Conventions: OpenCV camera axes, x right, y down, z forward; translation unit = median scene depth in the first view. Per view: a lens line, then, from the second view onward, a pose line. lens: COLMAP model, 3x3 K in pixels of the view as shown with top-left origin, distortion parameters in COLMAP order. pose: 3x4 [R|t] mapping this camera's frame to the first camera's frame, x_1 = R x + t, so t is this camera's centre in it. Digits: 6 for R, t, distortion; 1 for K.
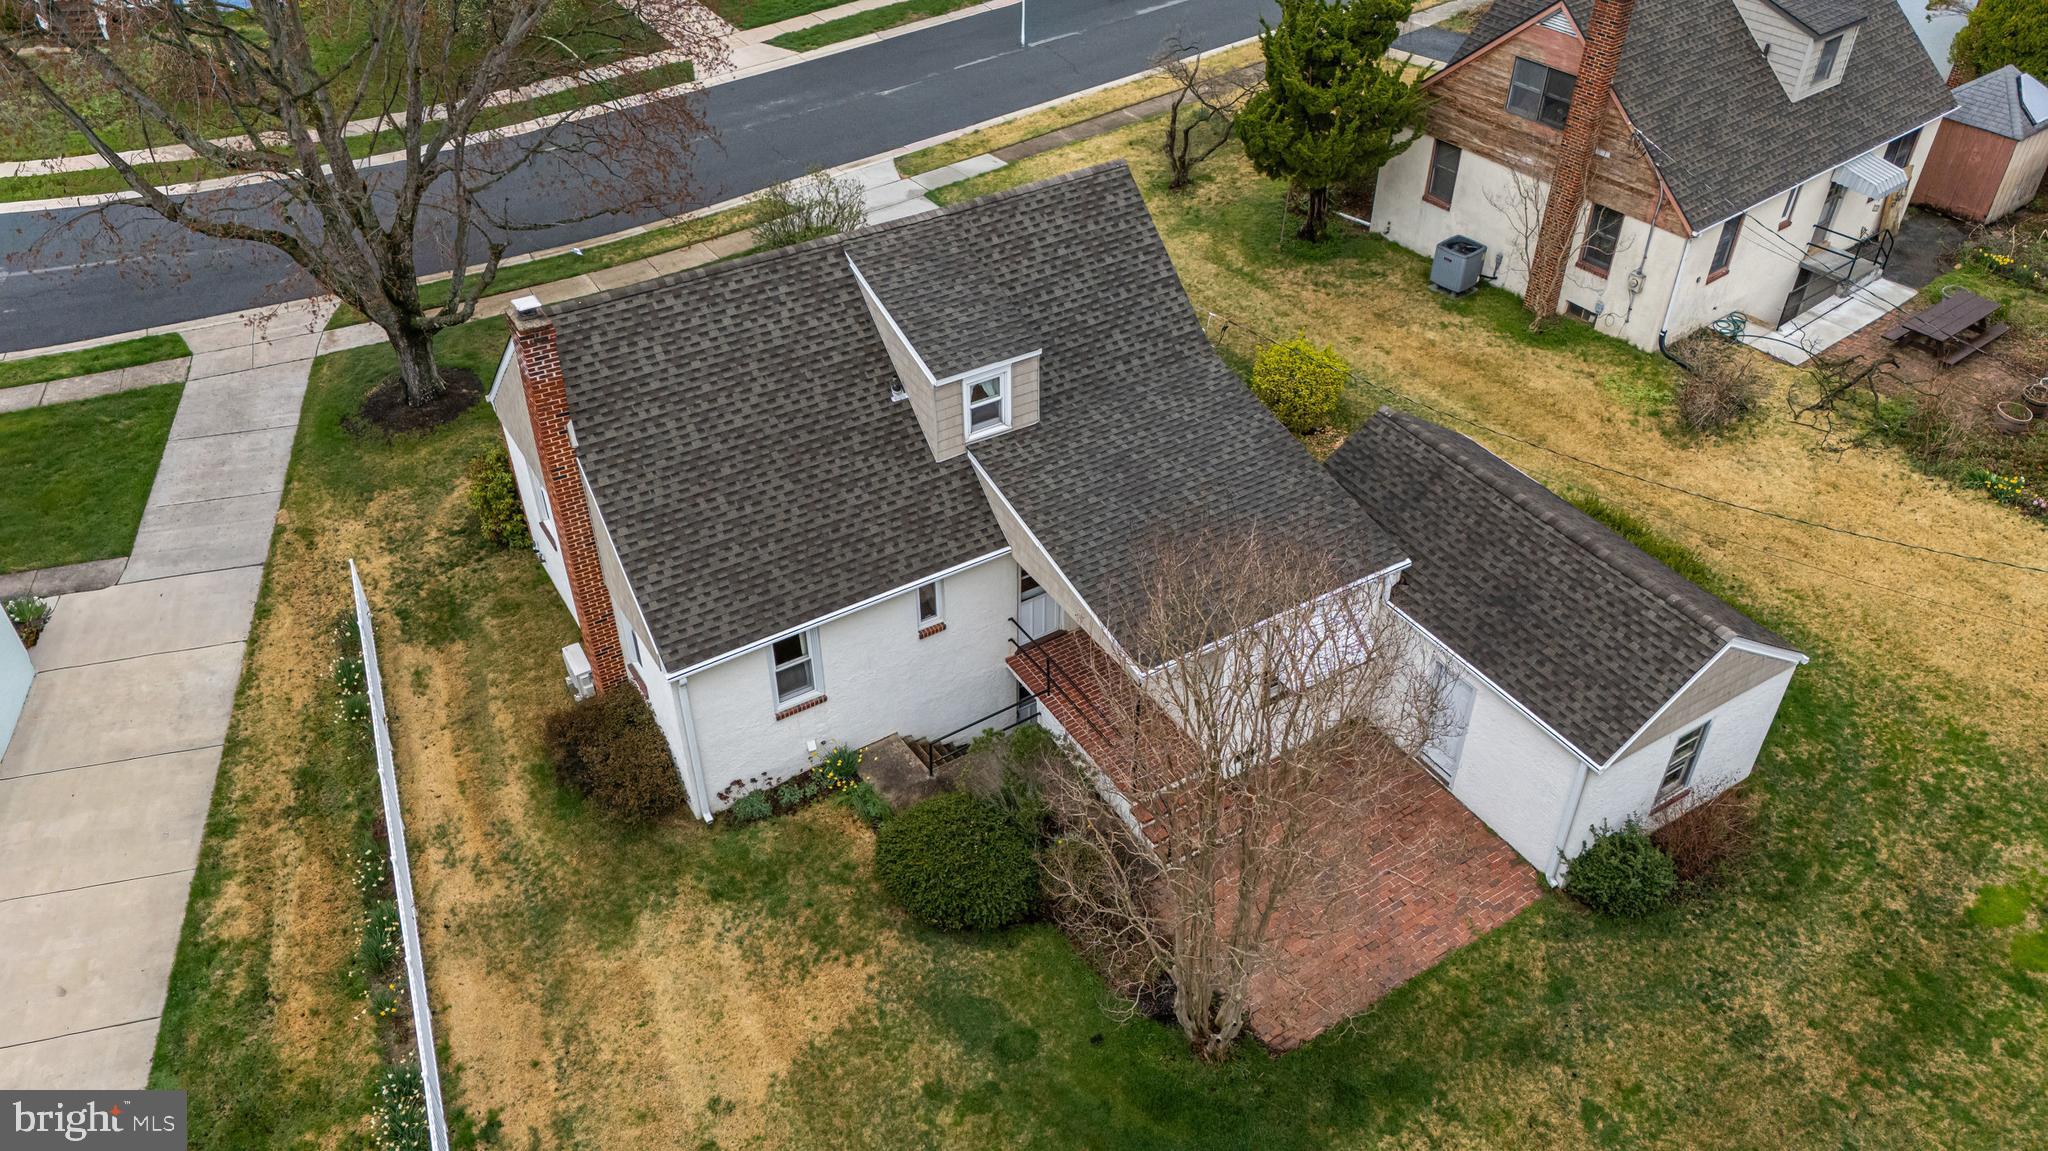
lens RADIAL K [[1493.3, 0, 1032.2], [0, 1493.3, 573.5], [0, 0, 1]] dist [0.078509, -0.072808]
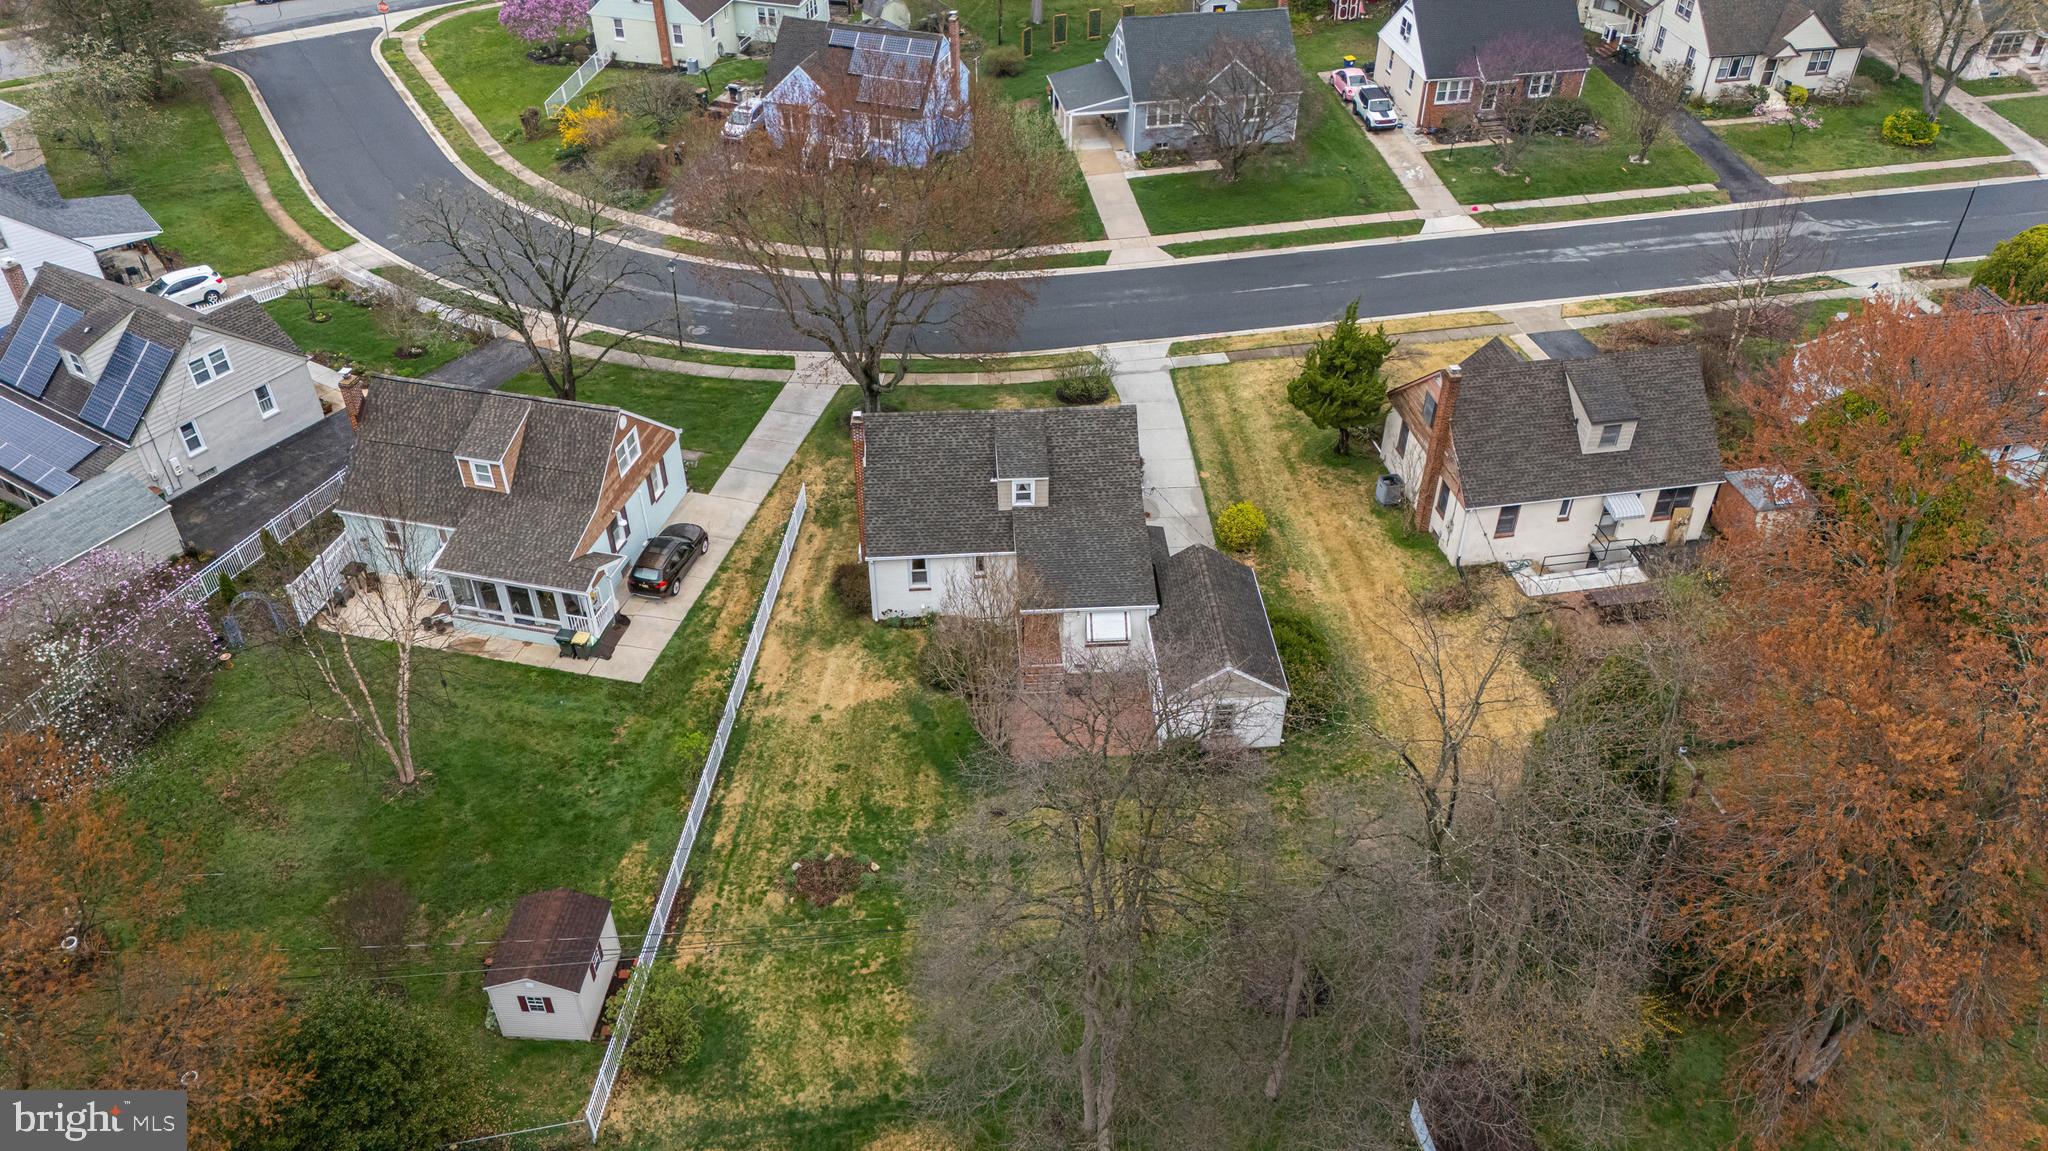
lens RADIAL K [[1493.3, 0, 1032.2], [0, 1493.3, 573.5], [0, 0, 1]] dist [0.078509, -0.072808]
pose [[0.881915, 0.292256, -0.369881, 0.787826], [-0.295041, 0.954152, 0.050435, -0.098980], [0.367663, 0.064651, 0.927709, -1.058475]]
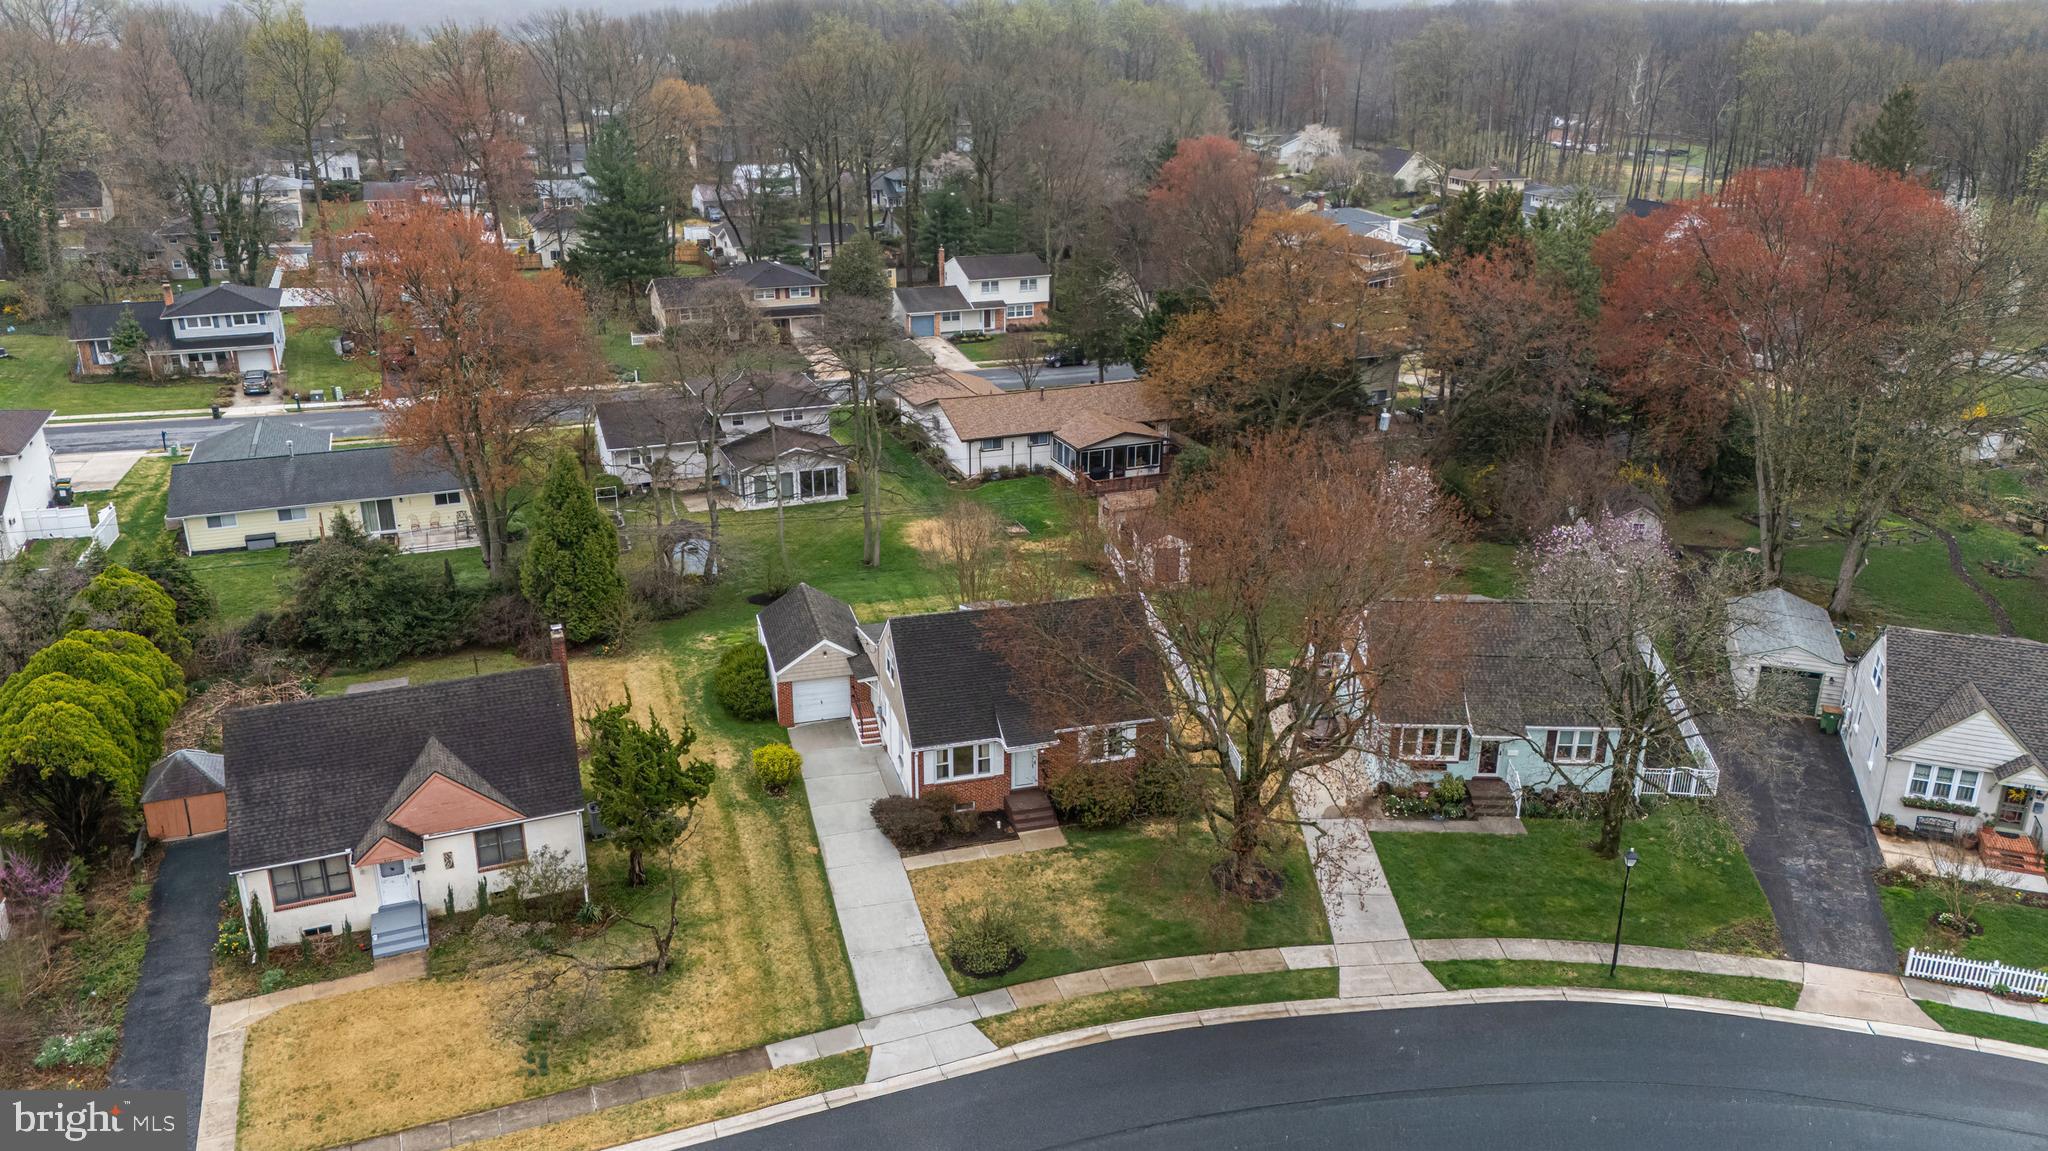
lens RADIAL K [[1493.3, 0, 1032.2], [0, 1493.3, 573.5], [0, 0, 1]] dist [0.078509, -0.072808]
pose [[-0.962472, -0.100130, 0.252233, -0.686752], [0.166475, 0.516181, 0.840145, -2.087422], [-0.214322, 0.850606, -0.480141, 1.905926]]
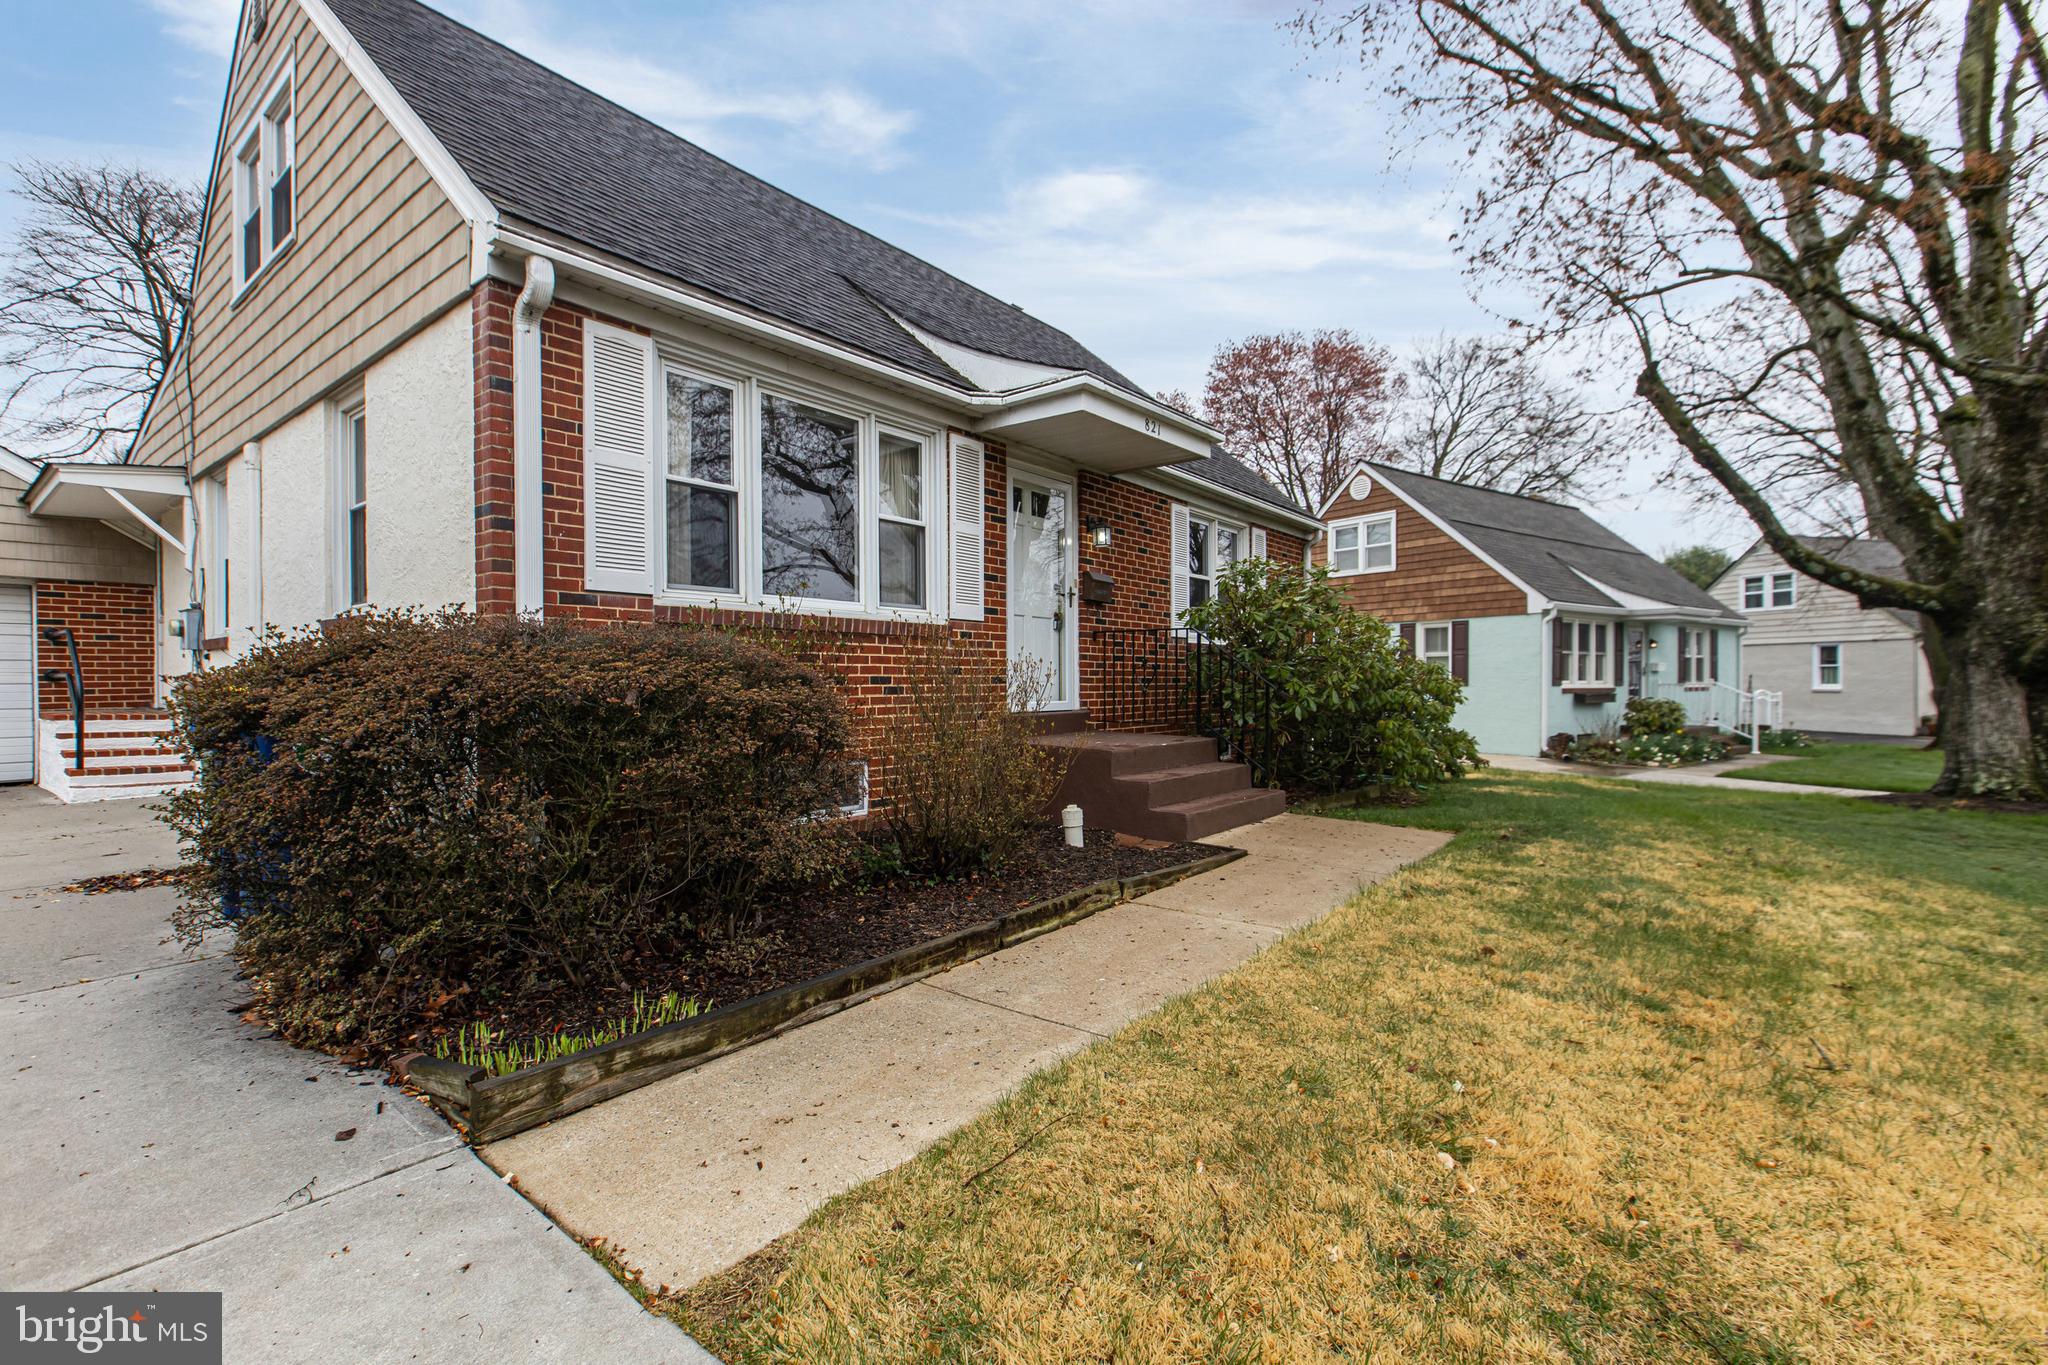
lens RADIAL K [[905.7, 0, 1024.0], [0, 905.7, 682.5], [0, 0, 1]] dist [0.000153, 0.000166]
pose [[-0.943419, 0.004256, -0.331576, -0.058347], [-0.204857, 0.778808, 0.592868, -0.291202], [0.260758, 0.627248, -0.733870, 1.340057]]
